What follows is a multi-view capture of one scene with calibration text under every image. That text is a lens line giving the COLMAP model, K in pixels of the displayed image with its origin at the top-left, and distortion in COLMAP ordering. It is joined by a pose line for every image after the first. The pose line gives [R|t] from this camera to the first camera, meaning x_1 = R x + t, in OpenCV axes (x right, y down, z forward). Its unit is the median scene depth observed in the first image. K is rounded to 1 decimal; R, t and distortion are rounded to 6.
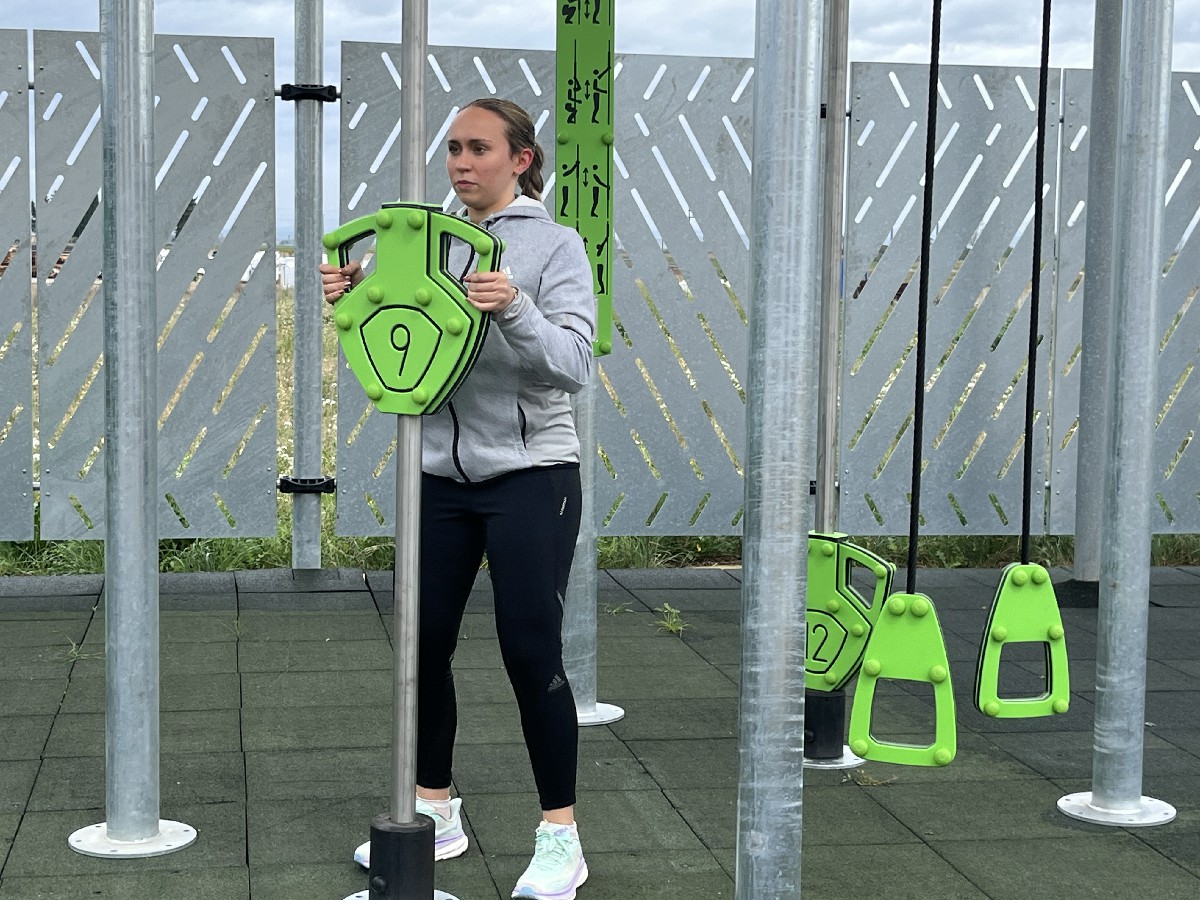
lens RADIAL K [[2068.5, 0, 592.8], [0, 2068.5, 446.8], [0, 0, 1]] dist [0.099854, 0.000000]
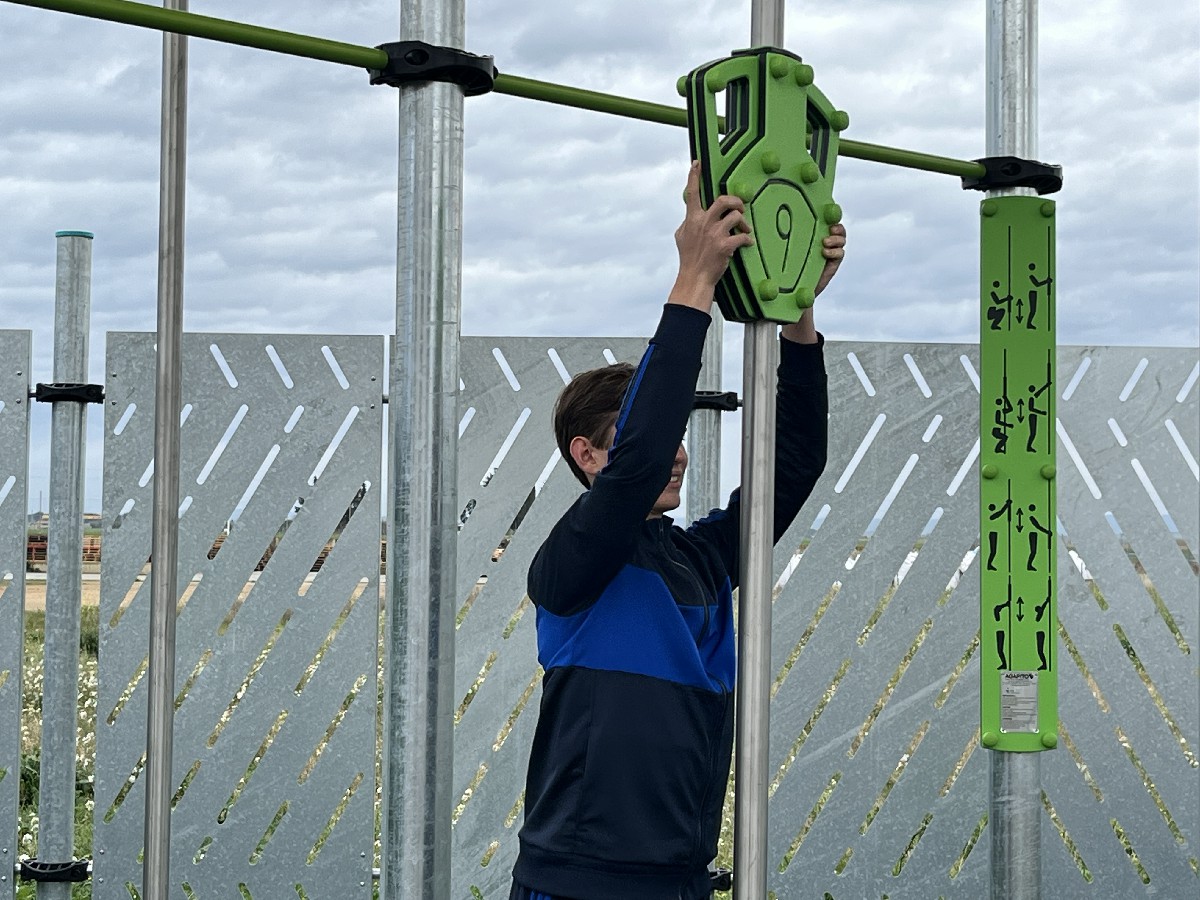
lens RADIAL K [[2414.6, 0, 602.5], [0, 2414.6, 426.1], [0, 0, 1]] dist [0.151088, 0.000000]
pose [[0.979340, -0.010743, -0.201935, 0.027592], [-0.017894, 0.990067, -0.139453, -0.034942], [0.201428, 0.140186, 0.969420, 0.075695]]
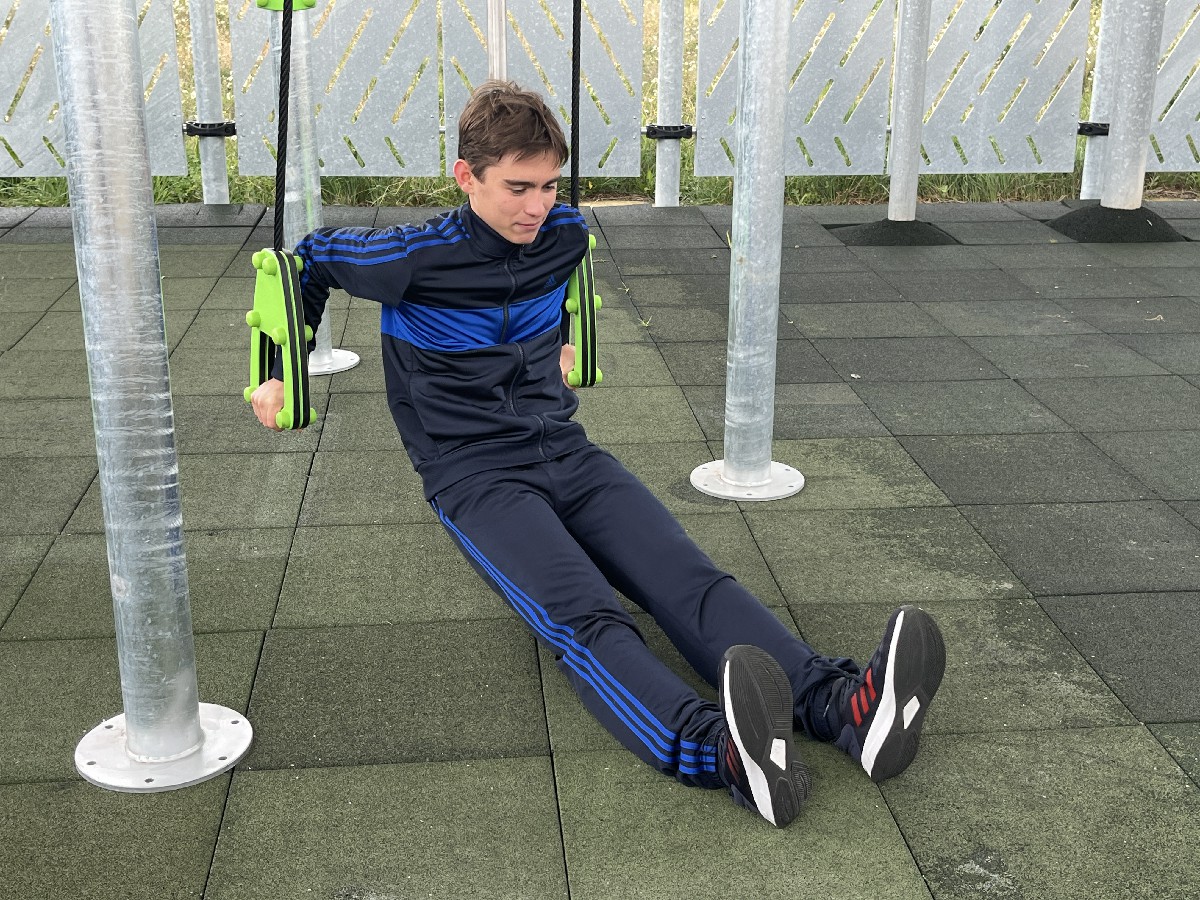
lens RADIAL K [[1521.9, 0, 617.1], [0, 1521.9, 452.1], [0, 0, 1]] dist [0.032470, 0.000000]
pose [[0.997405, 0.017028, -0.069951, 0.210136], [0.000130, 0.971200, 0.238267, -0.012632], [0.071993, -0.237658, 0.968677, 0.252027]]
